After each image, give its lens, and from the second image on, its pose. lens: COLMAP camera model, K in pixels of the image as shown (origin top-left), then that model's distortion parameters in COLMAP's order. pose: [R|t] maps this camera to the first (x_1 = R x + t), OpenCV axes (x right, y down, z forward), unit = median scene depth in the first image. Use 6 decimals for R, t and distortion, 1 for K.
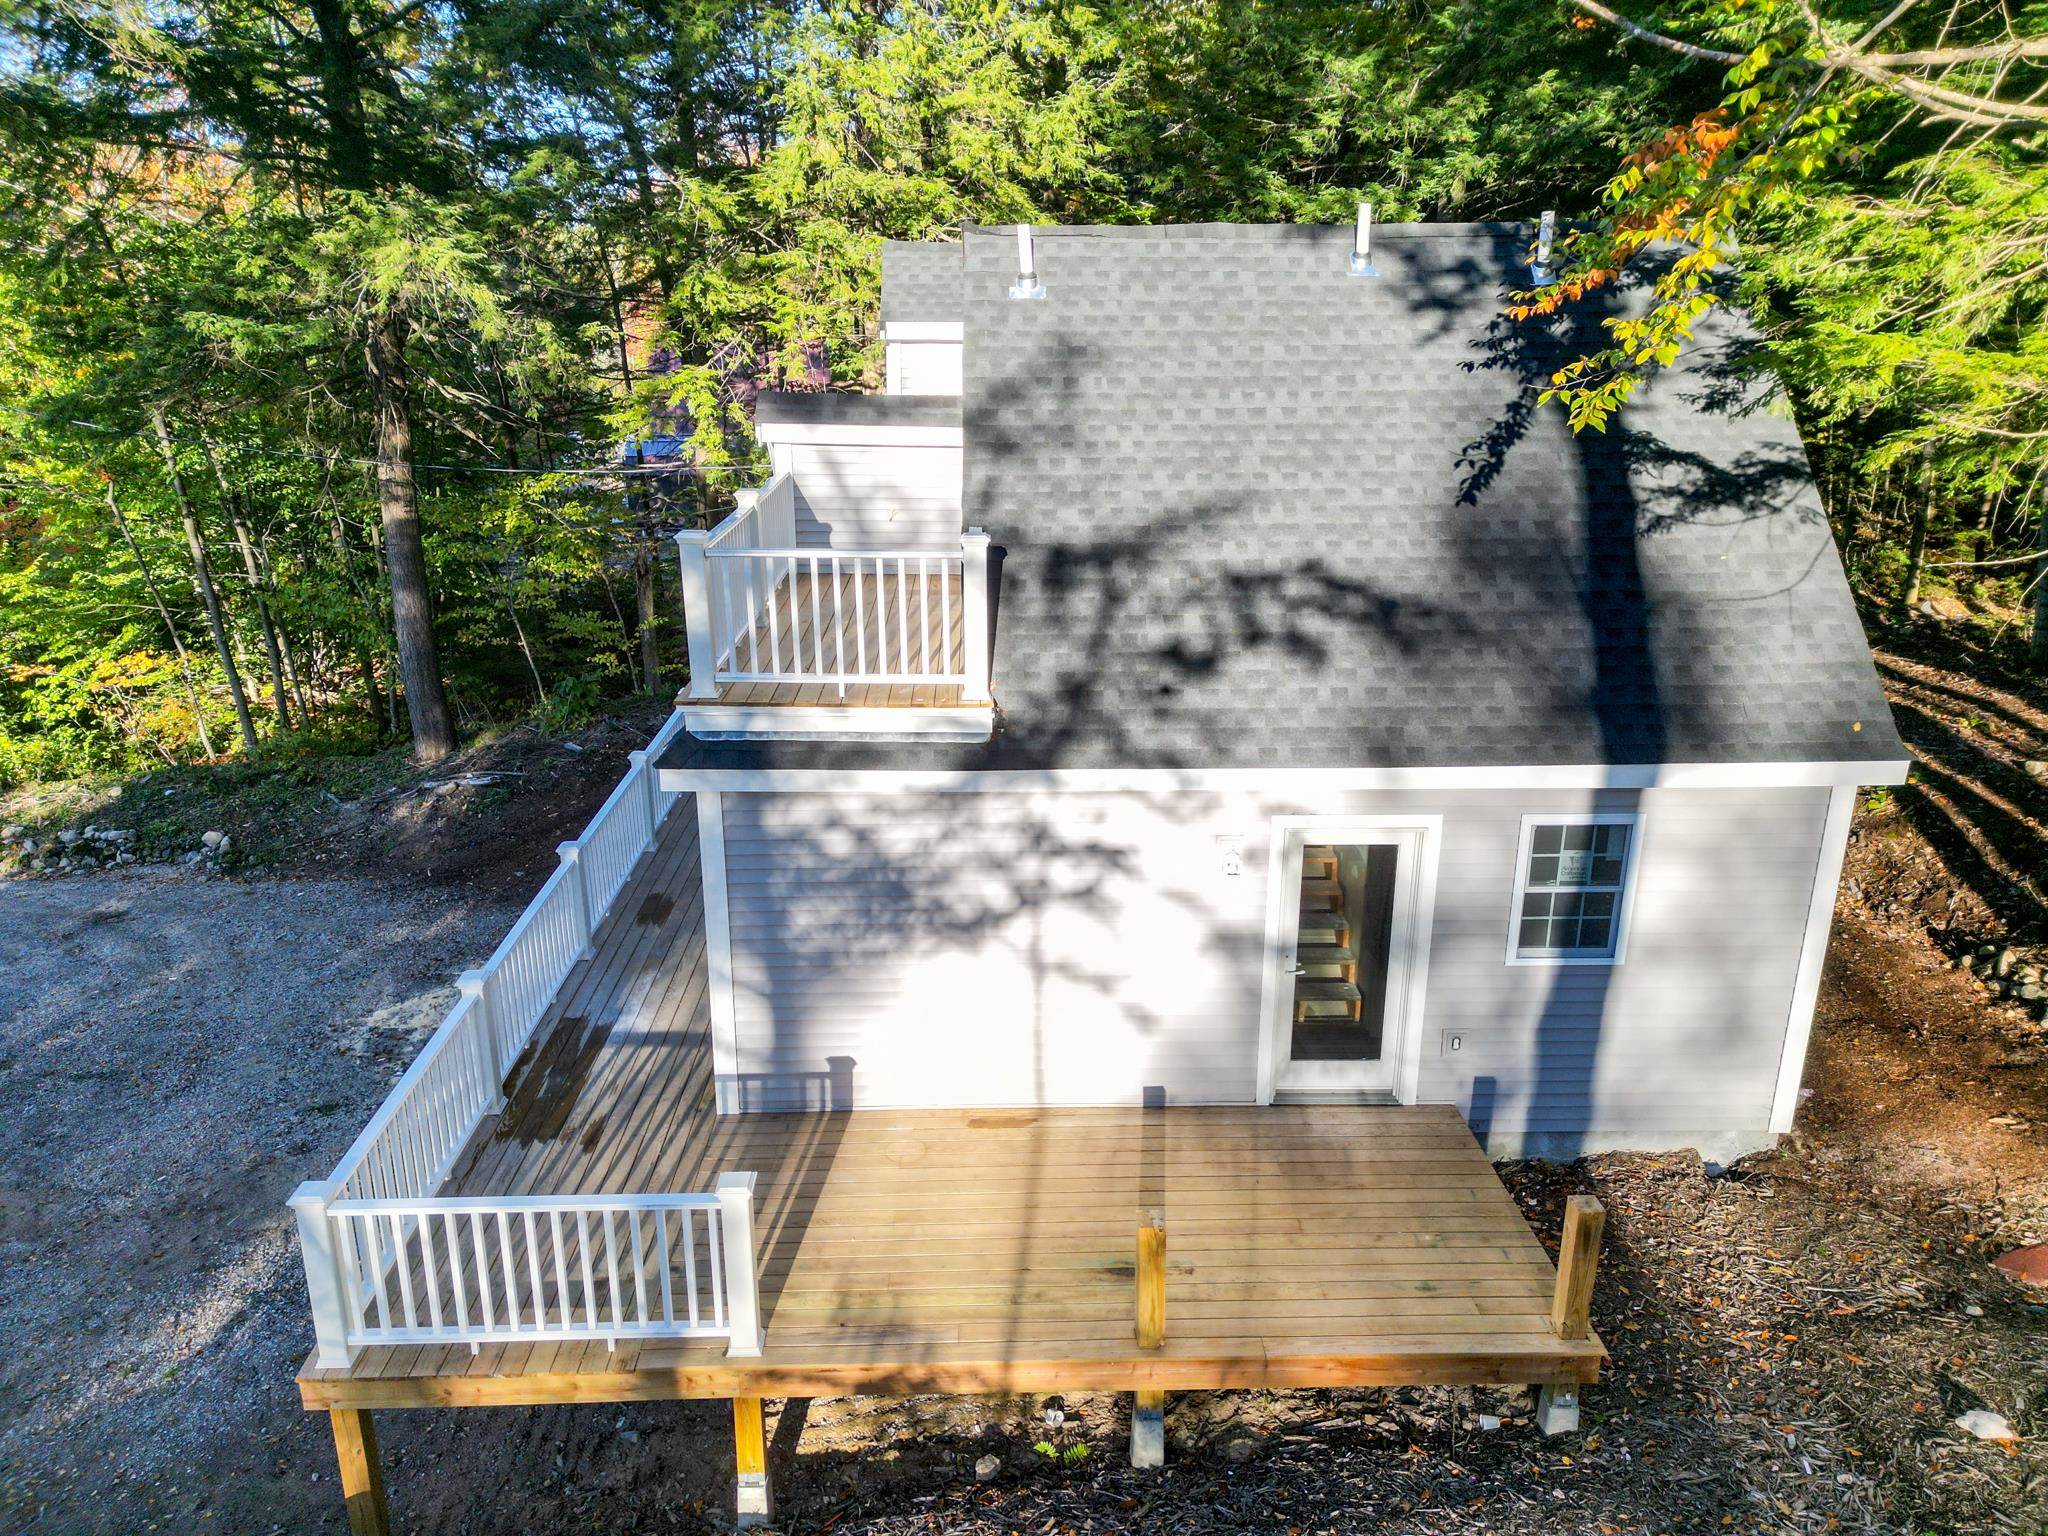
lens RADIAL K [[1431.4, 0, 1031.1], [0, 1431.4, 685.5], [0, 0, 1]] dist [0.054122, -0.037812]
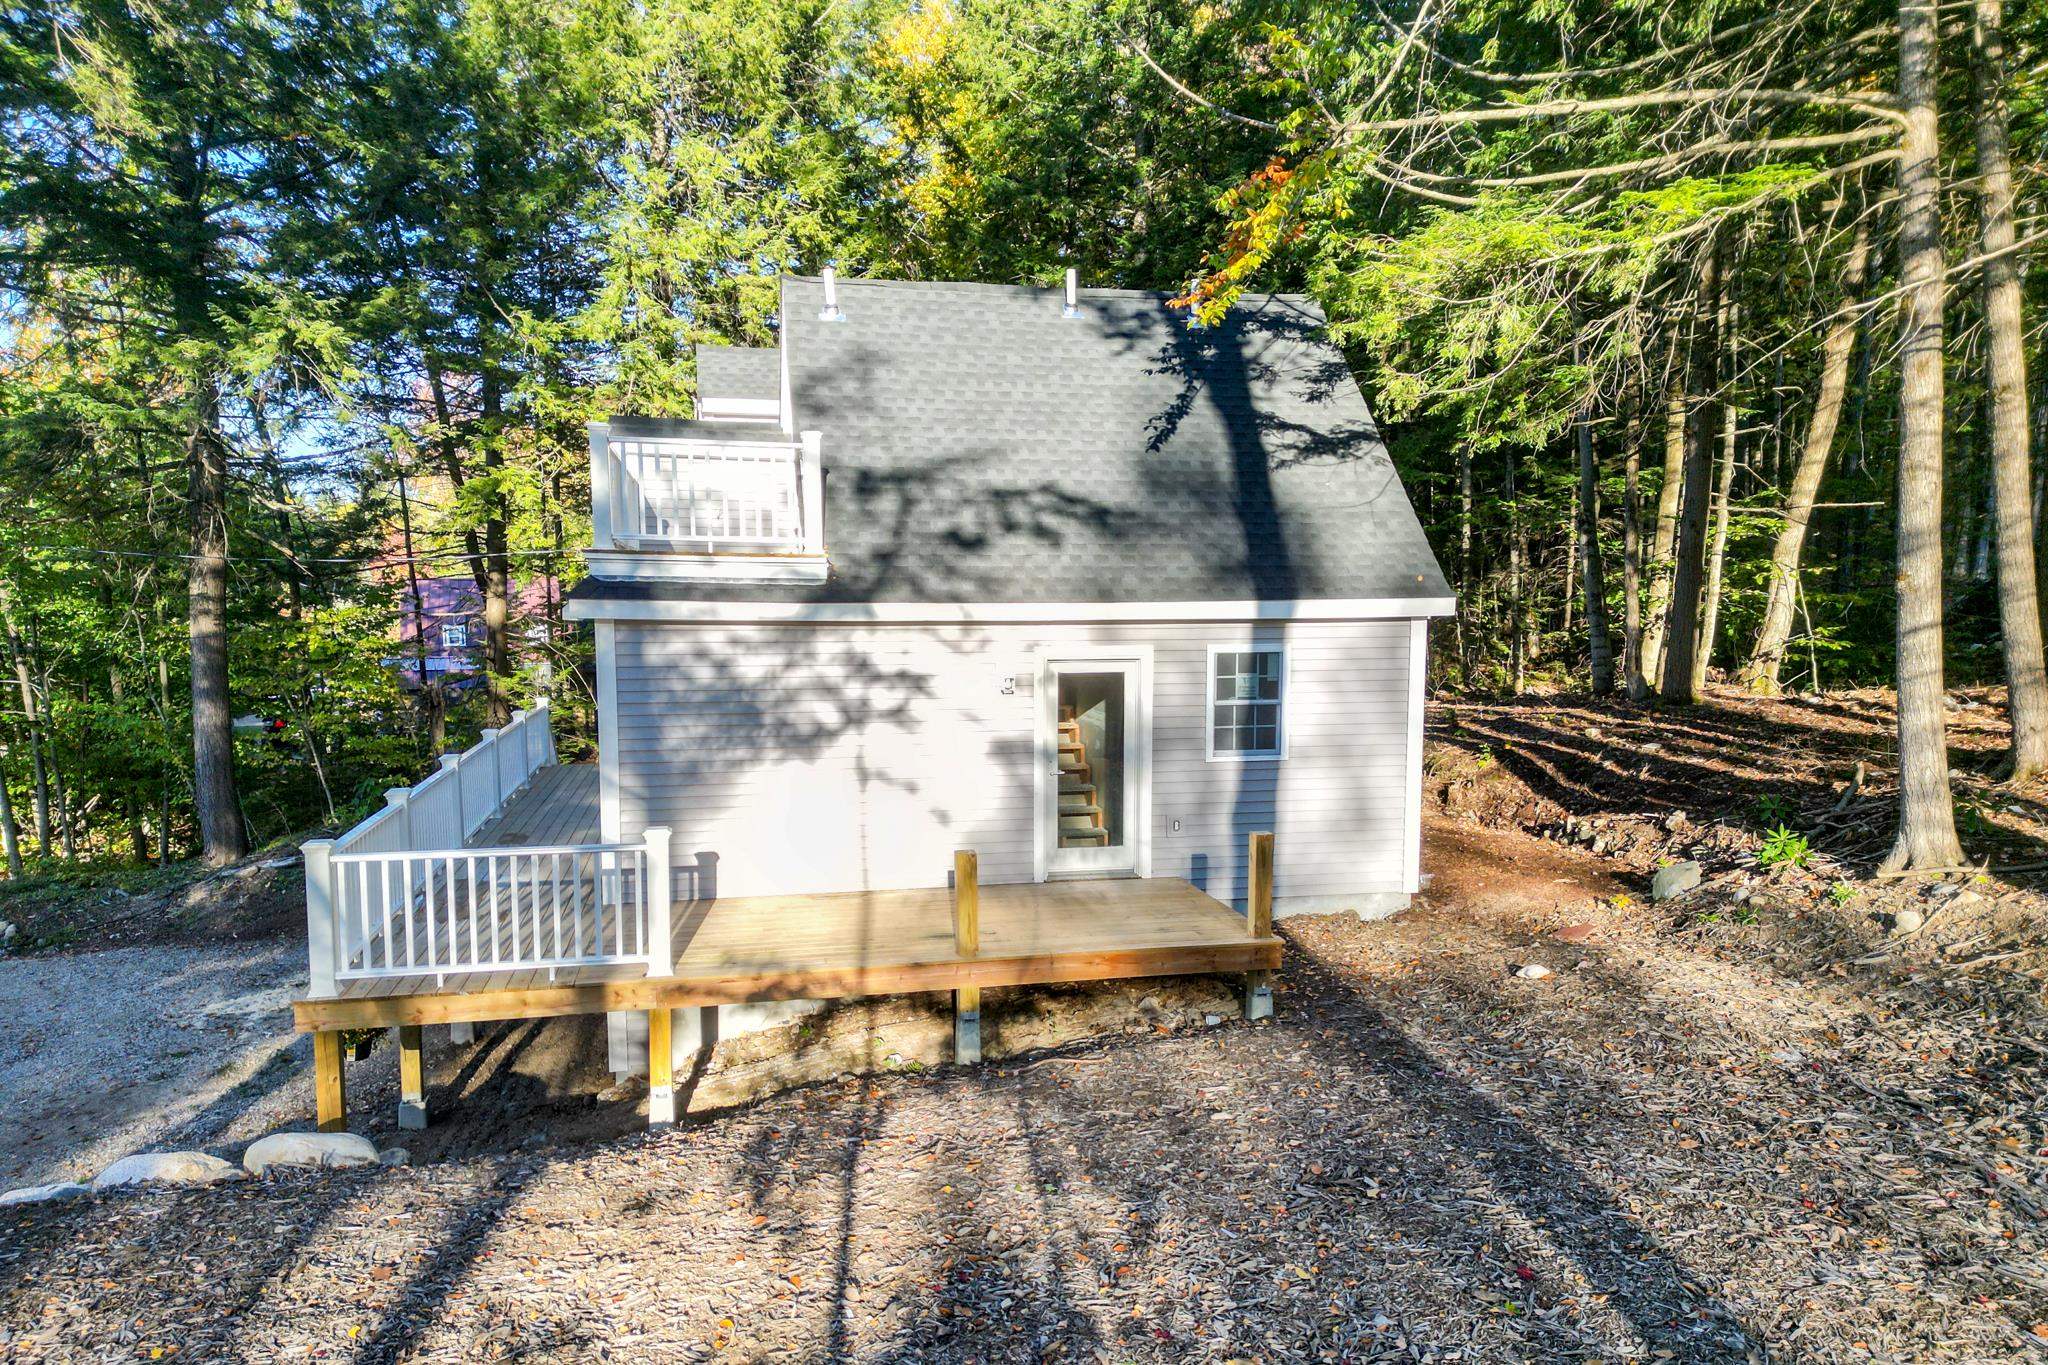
lens RADIAL K [[1443.3, 0, 1024.0], [0, 1443.3, 682.5], [0, 0, 1]] dist [0.080803, -0.043778]
pose [[0.983783, -0.020039, 0.178238, -0.081585], [0.058137, 0.975715, -0.211189, 0.395868], [-0.169677, 0.218127, 0.961057, -0.299402]]
